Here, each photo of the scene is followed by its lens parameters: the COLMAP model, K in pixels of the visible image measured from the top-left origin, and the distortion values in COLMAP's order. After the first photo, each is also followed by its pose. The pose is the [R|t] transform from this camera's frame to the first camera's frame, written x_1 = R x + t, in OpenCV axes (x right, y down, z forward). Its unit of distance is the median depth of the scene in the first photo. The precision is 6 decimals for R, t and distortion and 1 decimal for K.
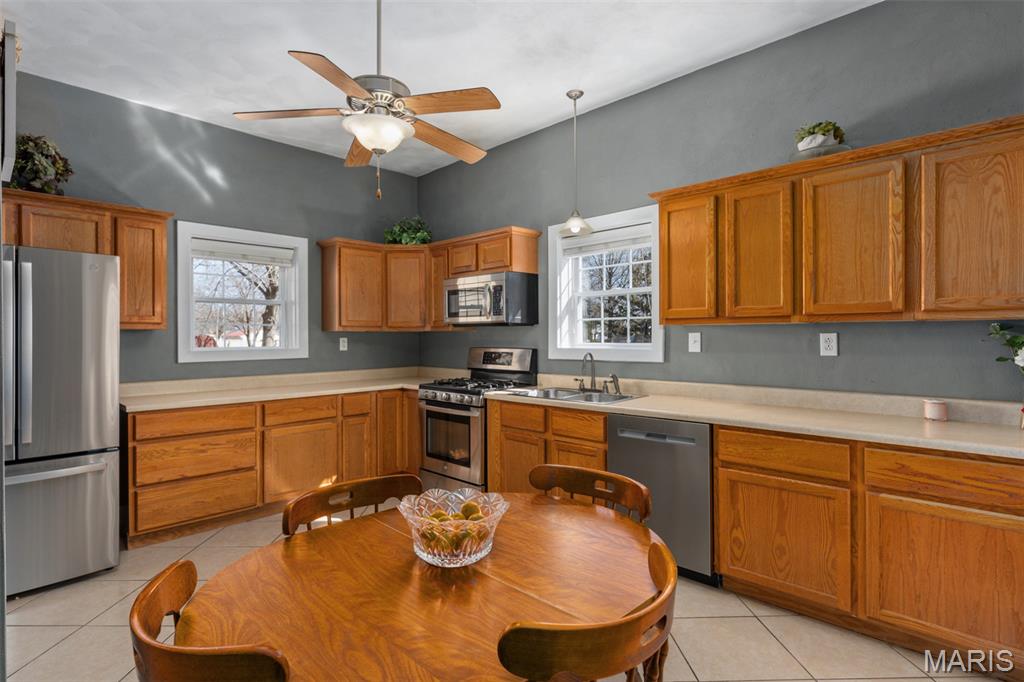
lens RADIAL K [[507.5, 0, 512.0], [0, 507.5, 341.0], [0, 0, 1]] dist [-0.022100, -0.000149]
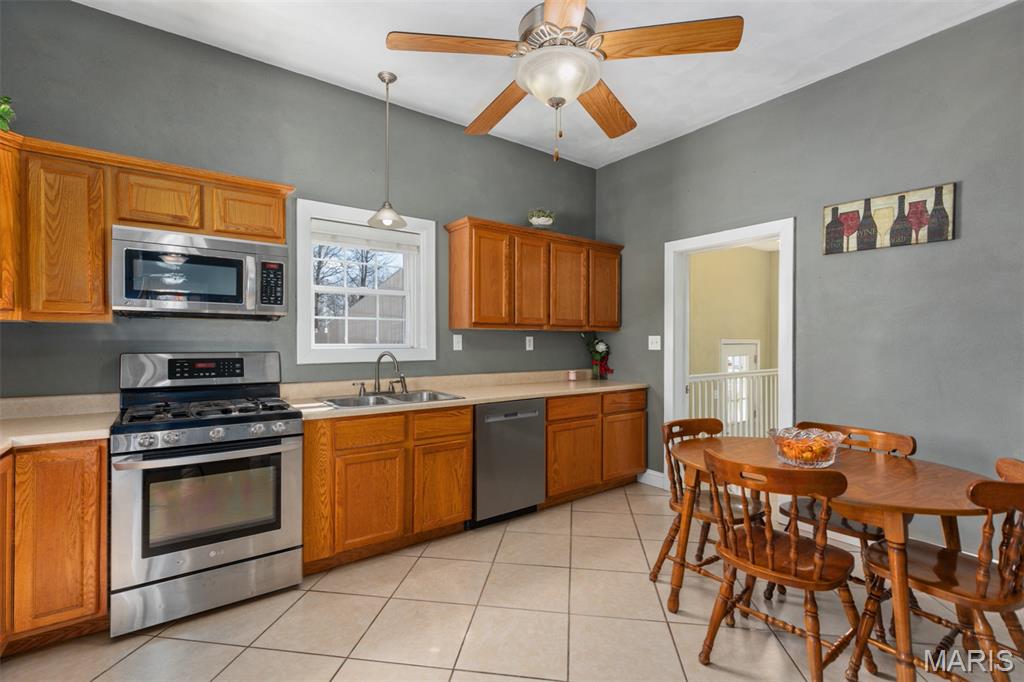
lens RADIAL K [[463.5, 0, 512.0], [0, 463.5, 341.0], [0, 0, 1]] dist [0.002056, 0.001459]
pose [[0.166768, 0.004452, 0.985986, -0.684854], [0.005099, 0.999973, -0.005378, 0.005739], [-0.985983, 0.005925, 0.166741, 0.630464]]
